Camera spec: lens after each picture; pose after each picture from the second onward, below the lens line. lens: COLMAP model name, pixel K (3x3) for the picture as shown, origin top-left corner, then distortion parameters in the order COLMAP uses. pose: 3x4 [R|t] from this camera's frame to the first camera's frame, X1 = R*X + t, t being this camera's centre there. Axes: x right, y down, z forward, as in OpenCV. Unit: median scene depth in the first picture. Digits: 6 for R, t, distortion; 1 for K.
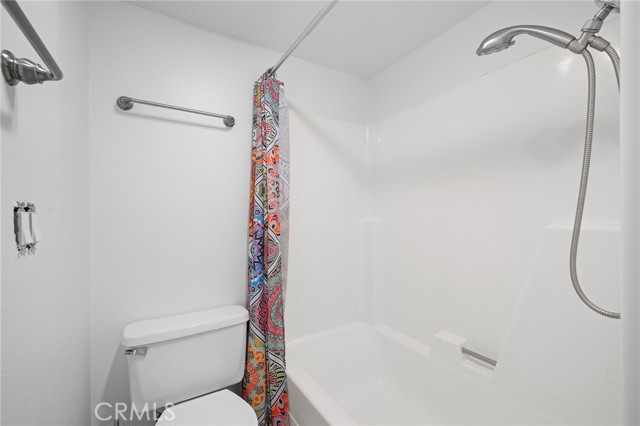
lens RADIAL K [[262.6, 0, 319.6], [0, 262.6, 216.2], [0, 0, 1]] dist [-0.002078, 0.000137]
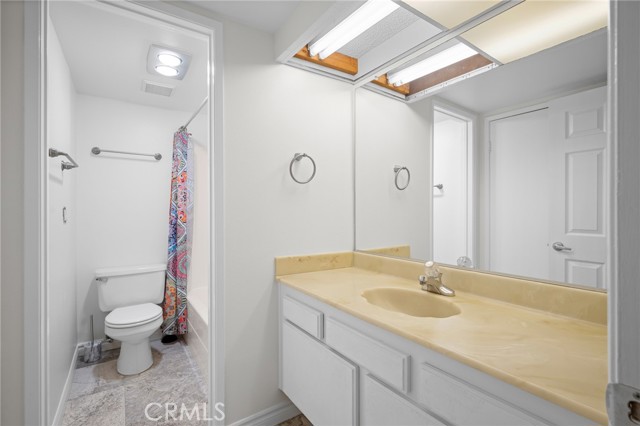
lens RADIAL K [[292.0, 0, 318.8], [0, 292.0, 213.0], [0, 0, 1]] dist [0.010316, 0.000129]
pose [[0.999680, 0.001980, 0.025234, 0.704402], [-0.001930, 0.999996, -0.002005, 0.009753], [-0.025238, 0.001956, 0.999680, -1.006653]]
